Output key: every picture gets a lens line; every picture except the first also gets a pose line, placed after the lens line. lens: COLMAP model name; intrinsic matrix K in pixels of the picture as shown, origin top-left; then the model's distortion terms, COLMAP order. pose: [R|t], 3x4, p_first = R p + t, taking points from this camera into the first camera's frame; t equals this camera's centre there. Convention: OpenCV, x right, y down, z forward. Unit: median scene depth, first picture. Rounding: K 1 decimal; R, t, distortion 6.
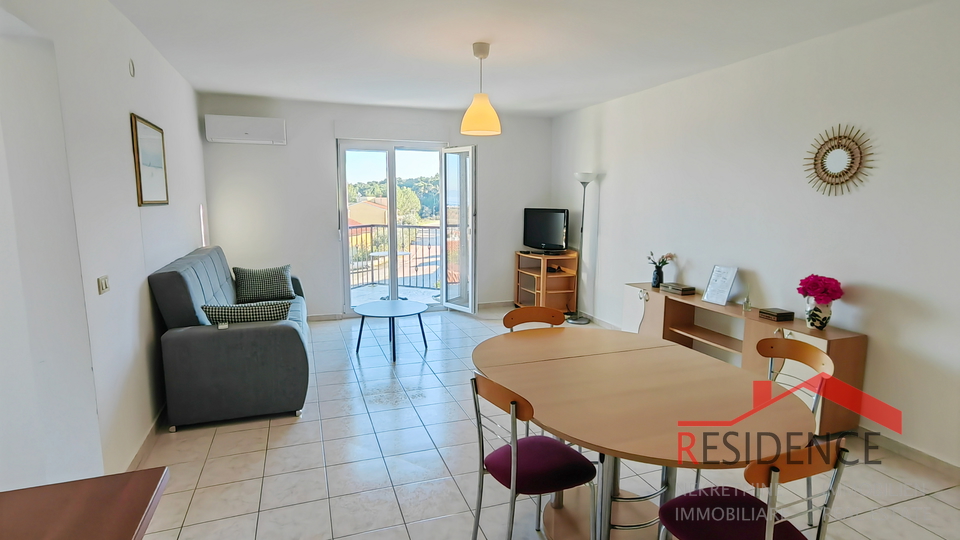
lens RADIAL K [[507.5, 0, 486.6], [0, 507.5, 276.7], [0, 0, 1]] dist [-0.001097, 0.005472]
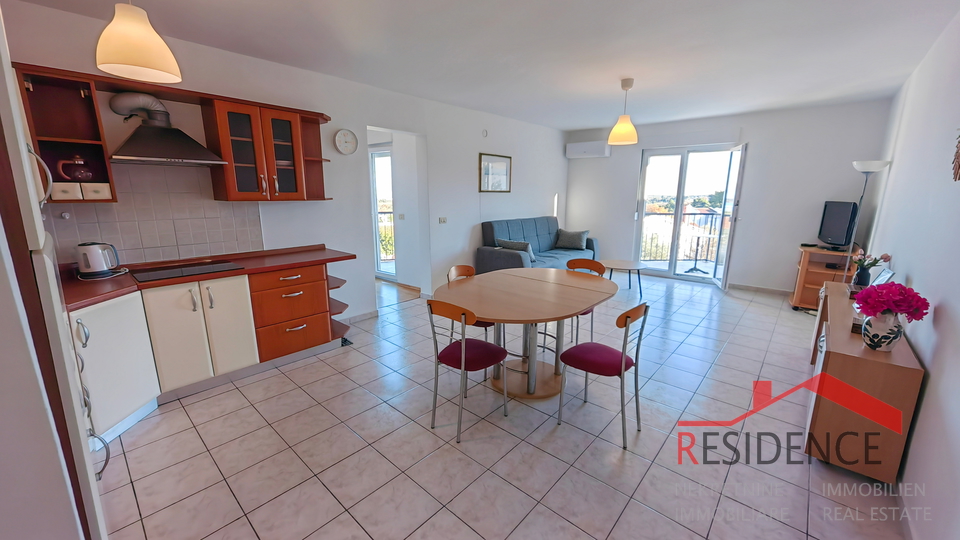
lens RADIAL K [[364.3, 0, 474.6], [0, 364.3, 268.7], [0, 0, 1]] dist [-0.003289, -0.000278]
pose [[0.469429, 0.181776, -0.864057, 0.496861], [-0.140929, 0.981459, 0.129909, -0.003523], [0.871651, 0.060788, 0.486343, 0.099627]]
